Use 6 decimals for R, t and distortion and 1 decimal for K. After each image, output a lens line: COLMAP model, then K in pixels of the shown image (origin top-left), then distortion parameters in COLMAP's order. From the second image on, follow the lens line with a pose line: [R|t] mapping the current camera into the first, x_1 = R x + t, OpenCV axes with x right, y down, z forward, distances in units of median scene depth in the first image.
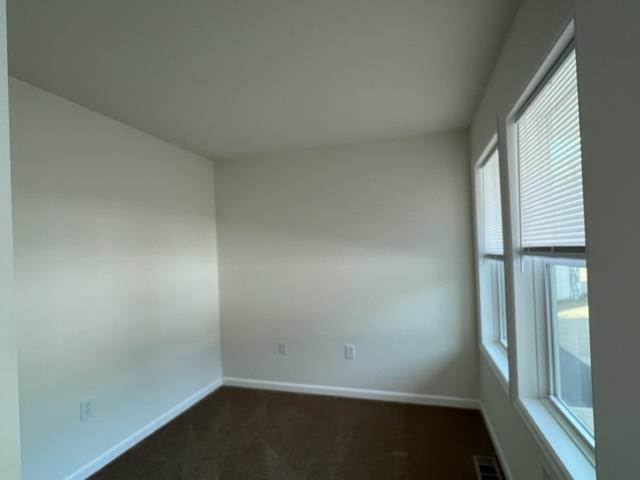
lens RADIAL K [[338.2, 0, 319.5], [0, 338.2, 247.5], [0, 0, 1]] dist [-0.001823, -0.000416]
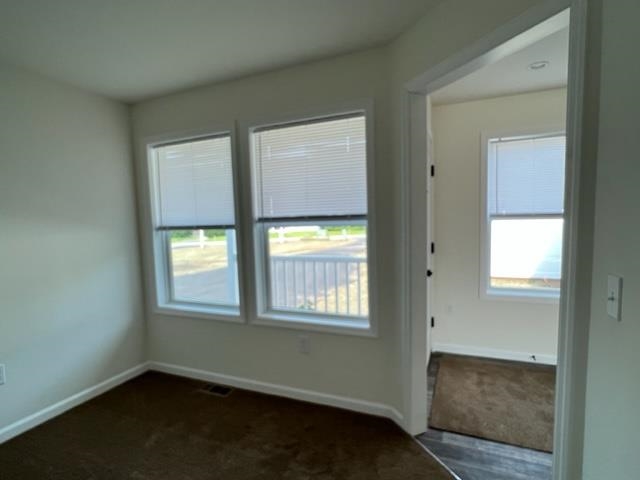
lens RADIAL K [[338.2, 0, 319.5], [0, 338.2, 247.5], [0, 0, 1]] dist [-0.001823, -0.000416]
pose [[0.121562, -0.058593, 0.990853, -0.545545], [0.014325, 0.998256, 0.057273, 0.032238], [-0.992481, 0.007232, 0.122189, 0.335968]]
